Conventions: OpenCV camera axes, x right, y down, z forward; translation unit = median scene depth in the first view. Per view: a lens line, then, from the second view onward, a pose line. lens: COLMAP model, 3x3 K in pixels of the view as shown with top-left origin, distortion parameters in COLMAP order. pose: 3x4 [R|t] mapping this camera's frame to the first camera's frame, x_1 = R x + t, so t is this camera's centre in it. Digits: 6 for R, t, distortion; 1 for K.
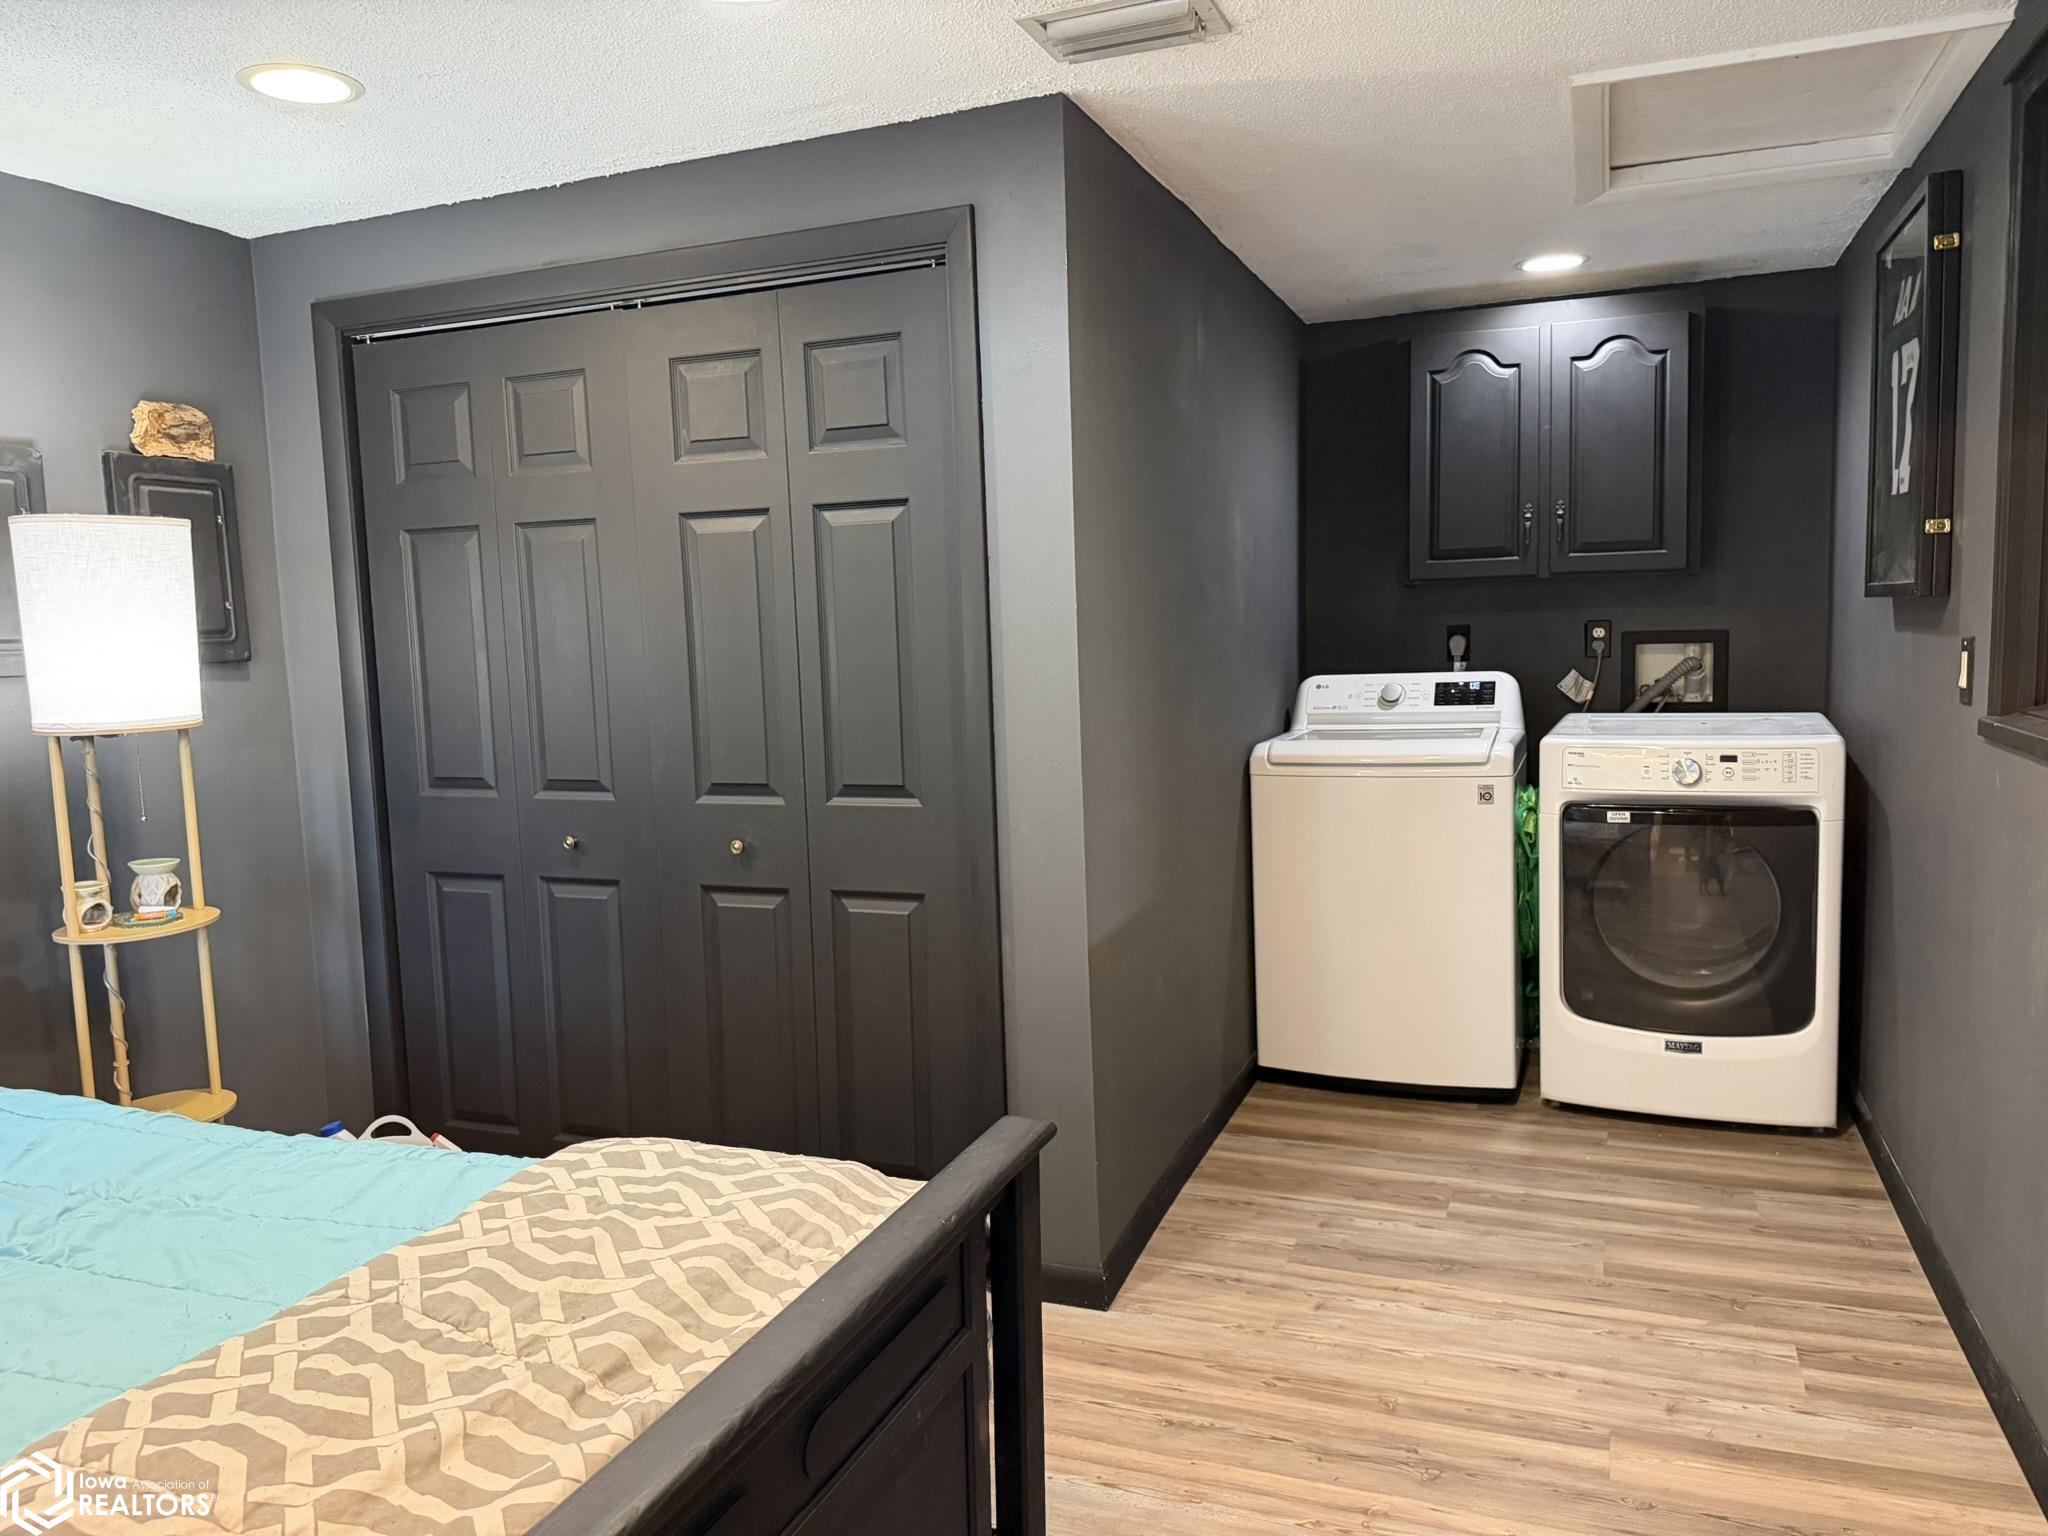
lens RADIAL K [[1453.3, 0, 1036.0], [0, 1453.3, 769.3], [0, 0, 1]] dist [0.068457, -0.087239]
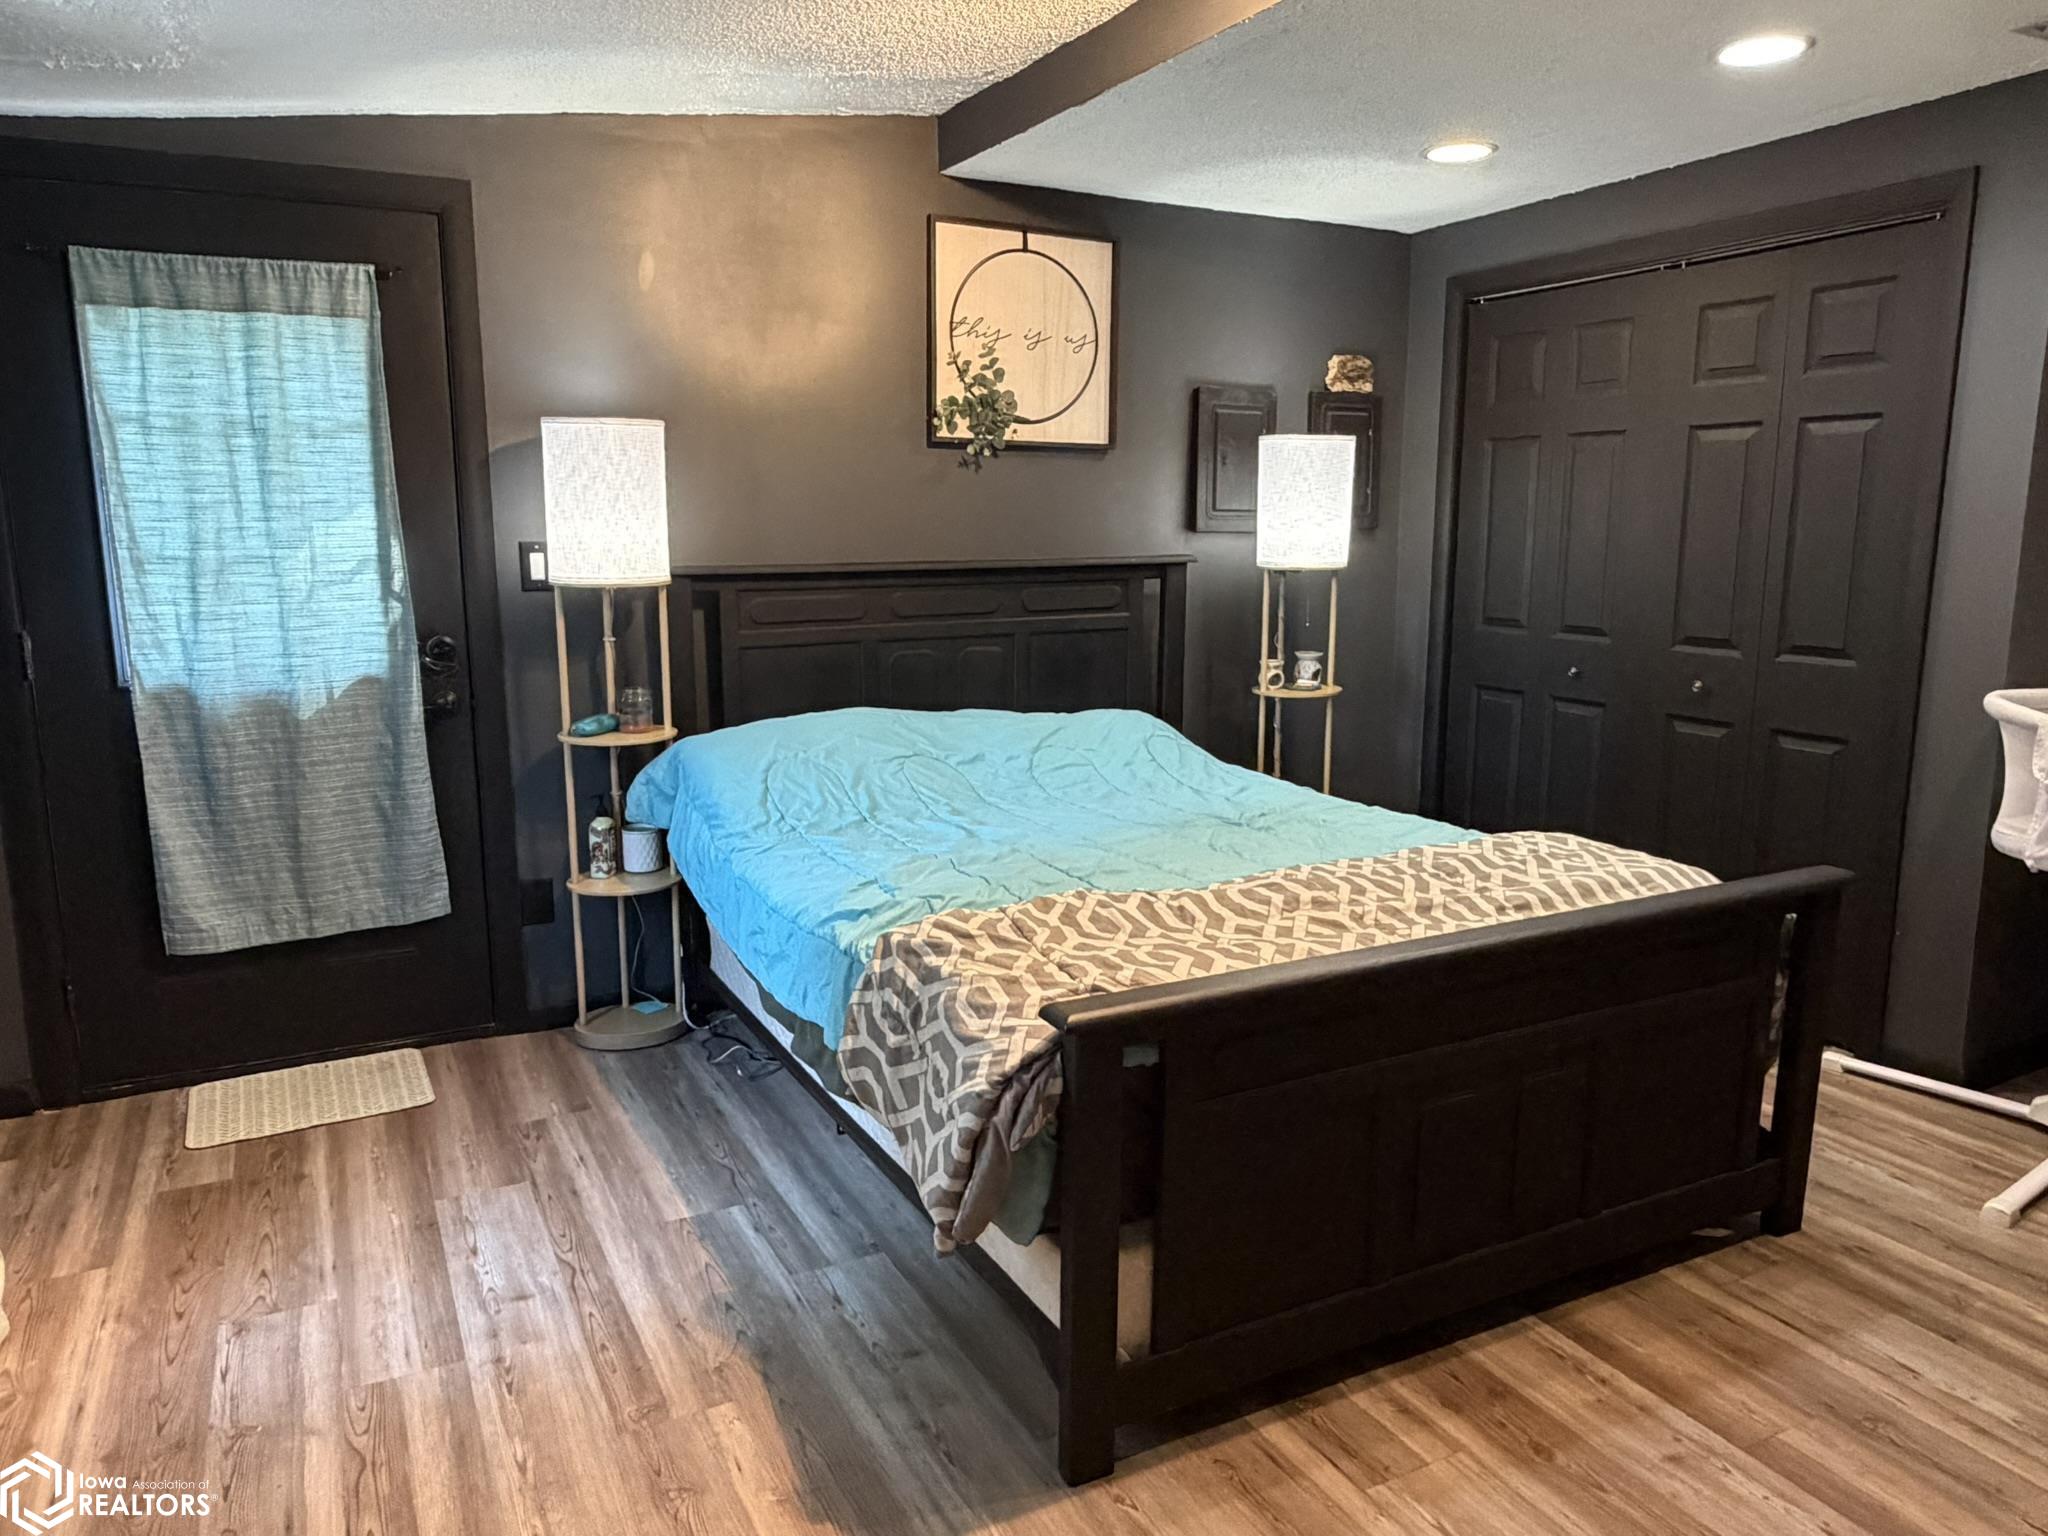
lens RADIAL K [[1379.6, 0, 1019.1], [0, 1379.6, 766.5], [0, 0, 1]] dist [-0.007159, 0.007022]
pose [[0.745476, 0.149753, -0.649492, 0.163418], [-0.091829, 0.988217, 0.122454, 0.031295], [0.660176, -0.031644, 0.750444, -0.348213]]
